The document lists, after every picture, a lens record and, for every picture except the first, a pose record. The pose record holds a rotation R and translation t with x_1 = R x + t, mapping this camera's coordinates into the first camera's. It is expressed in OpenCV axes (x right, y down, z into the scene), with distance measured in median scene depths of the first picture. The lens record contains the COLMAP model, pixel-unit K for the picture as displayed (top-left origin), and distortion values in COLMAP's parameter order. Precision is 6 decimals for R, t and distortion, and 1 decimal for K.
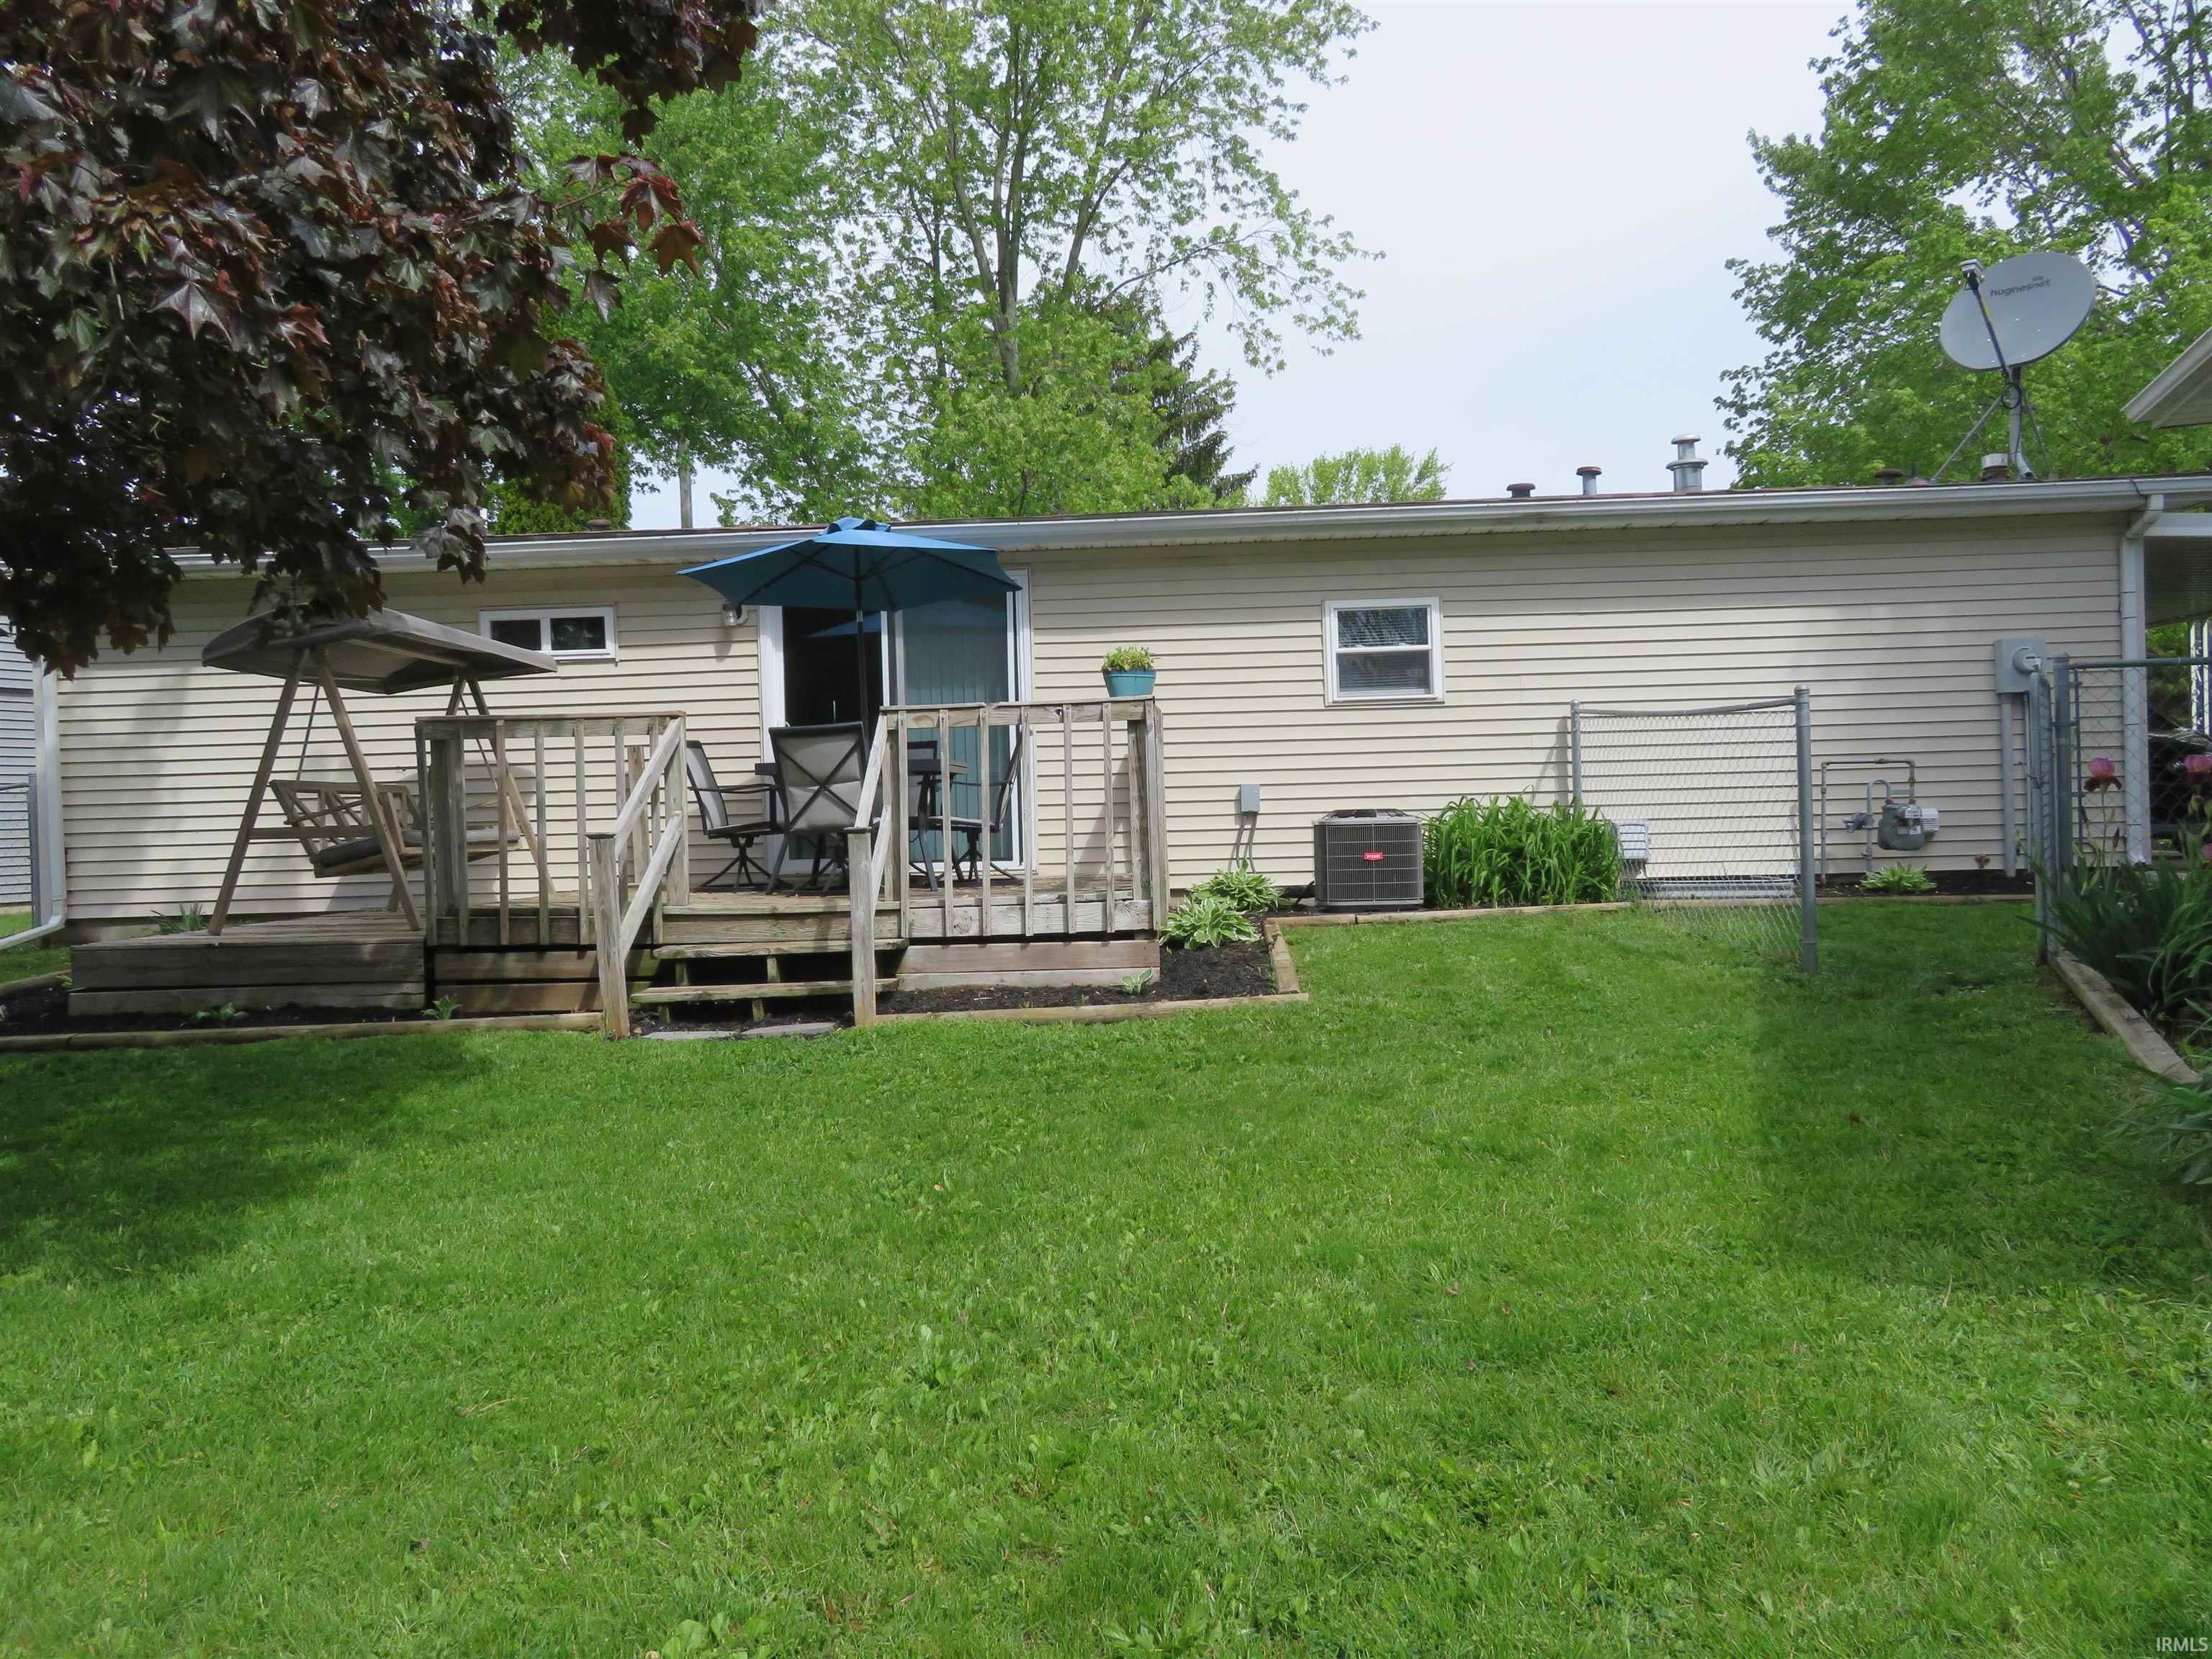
lens RADIAL K [[1560.1, 0, 1106.0], [0, 1560.1, 829.5], [0, 0, 1]] dist [-0.003986, 0.001764]
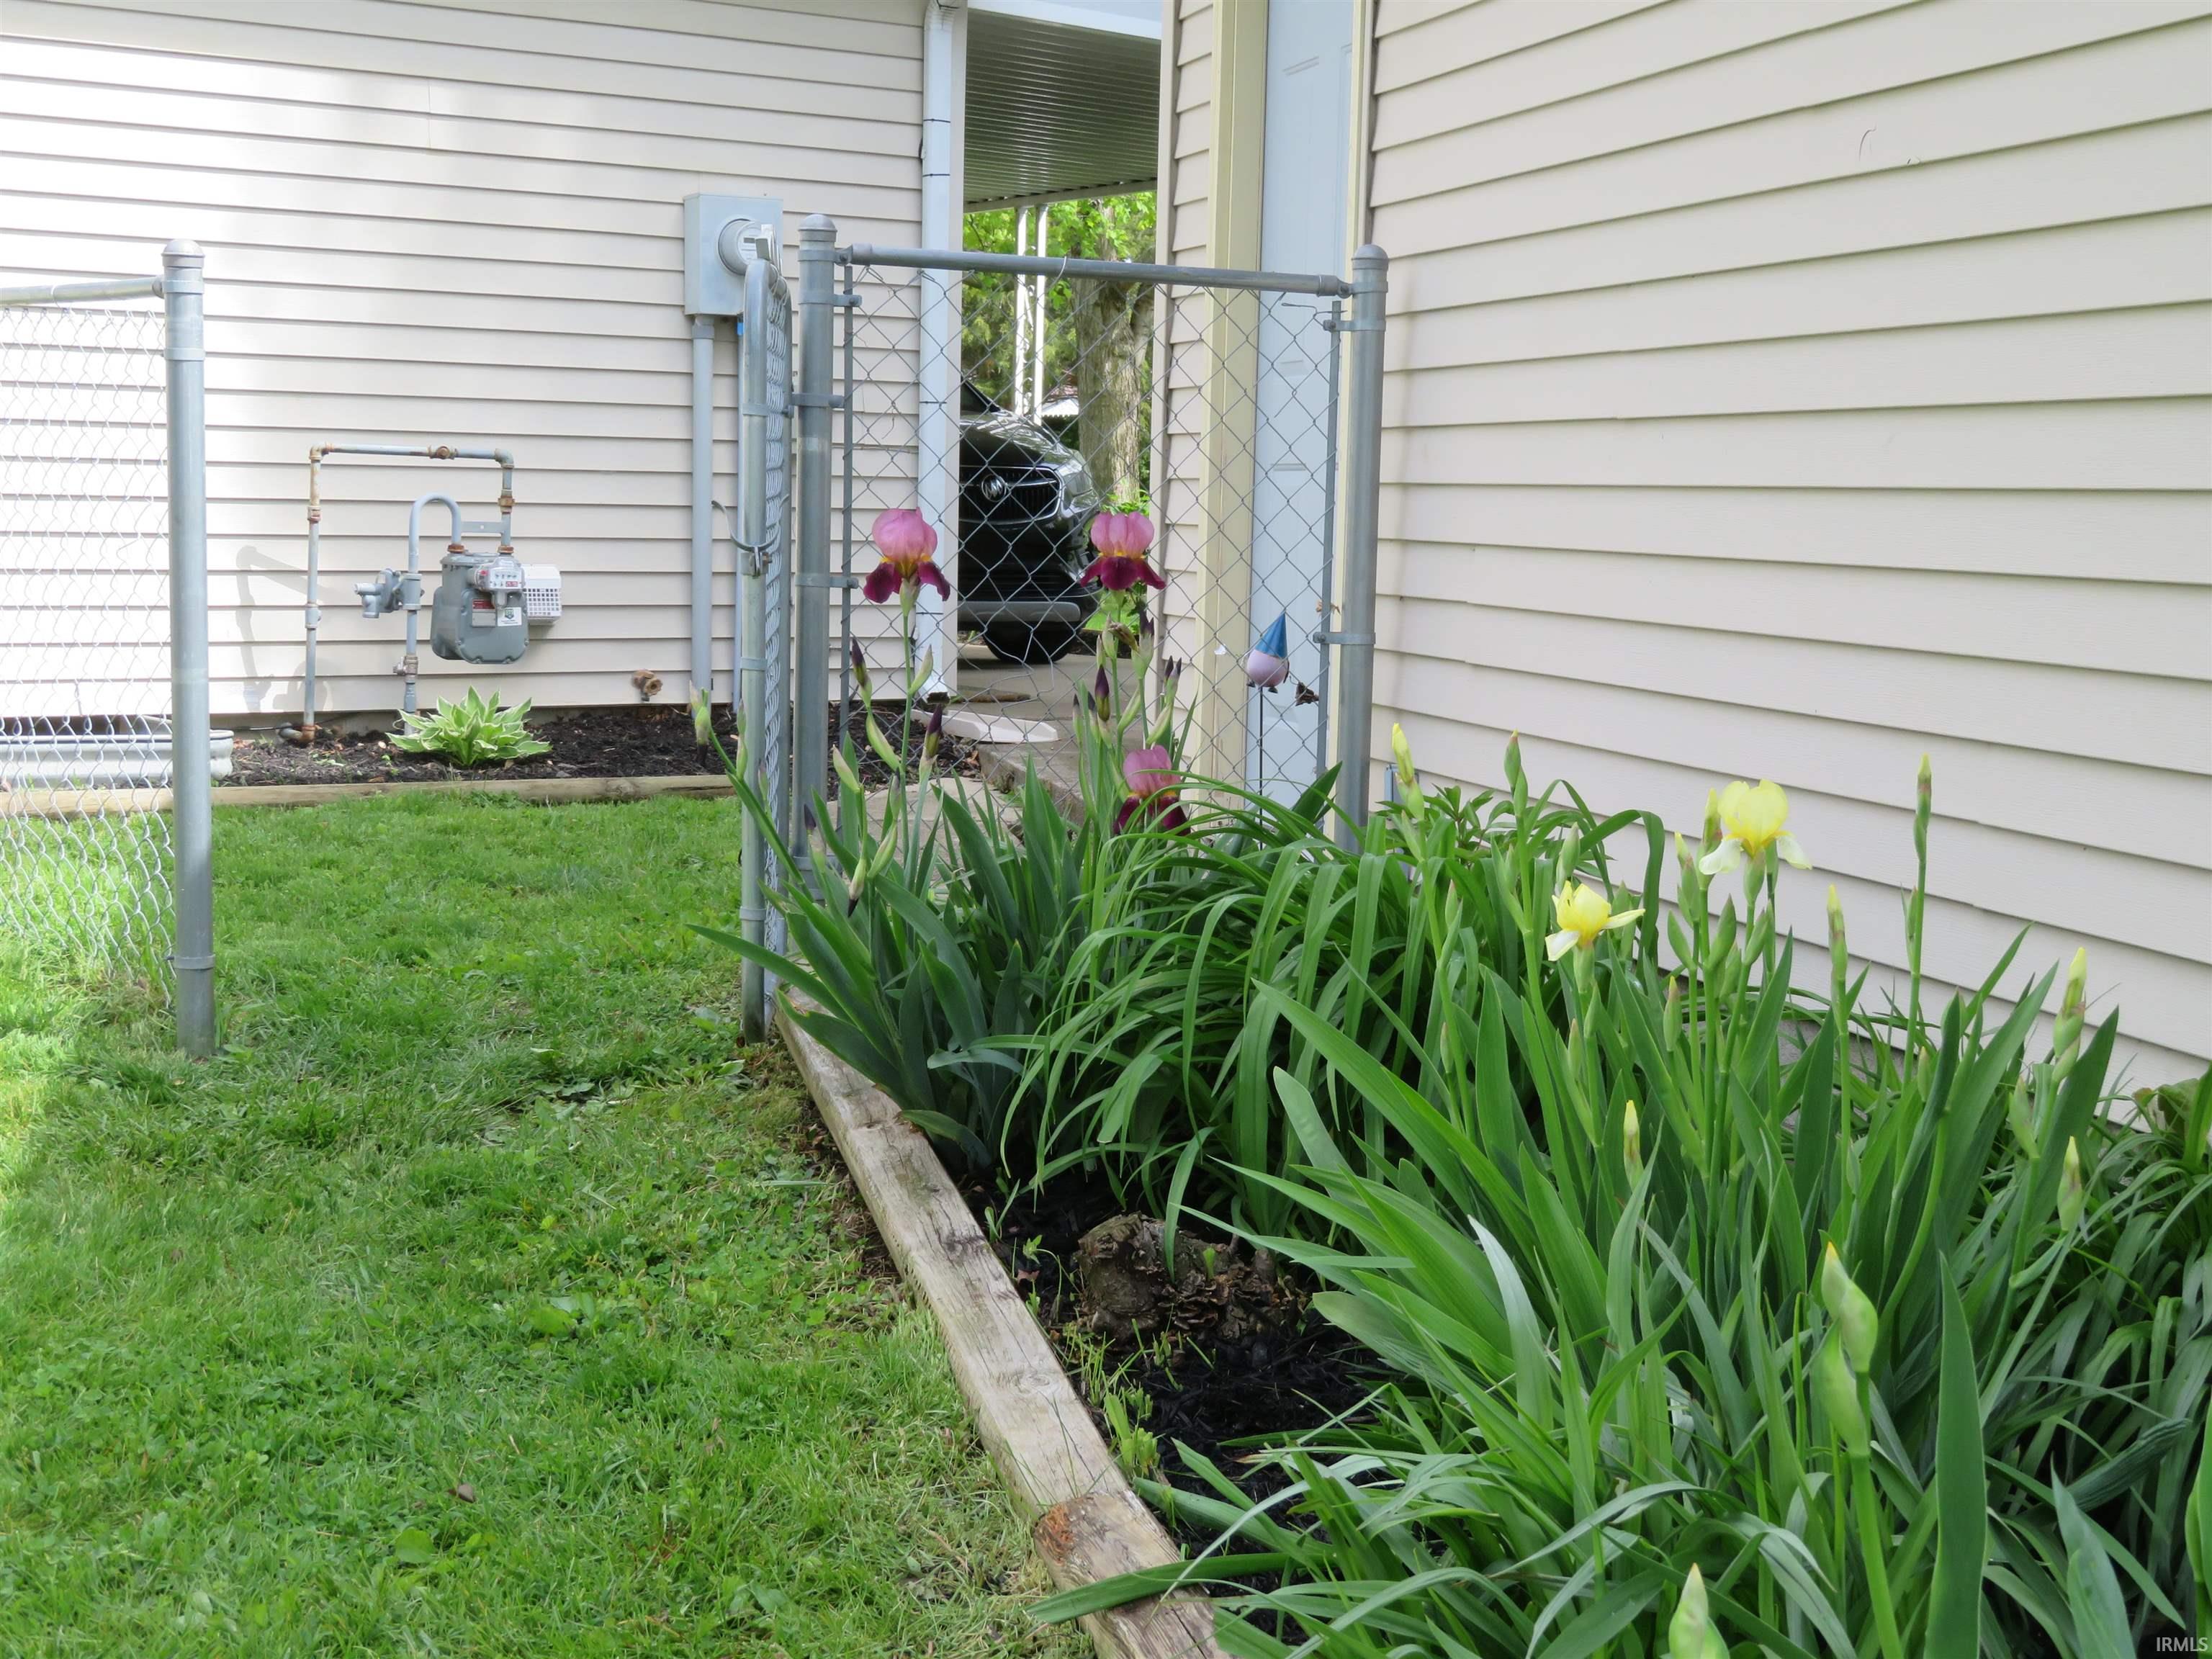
lens RADIAL K [[2960.1, 0, 1106.0], [0, 2960.1, 829.5], [0, 0, 1]] dist [0.119273, -0.918203]
pose [[0.792425, -0.022128, 0.609568, 0.161945], [-0.040306, 0.995258, 0.088526, -0.022622], [-0.608637, -0.094719, 0.787775, 0.269901]]
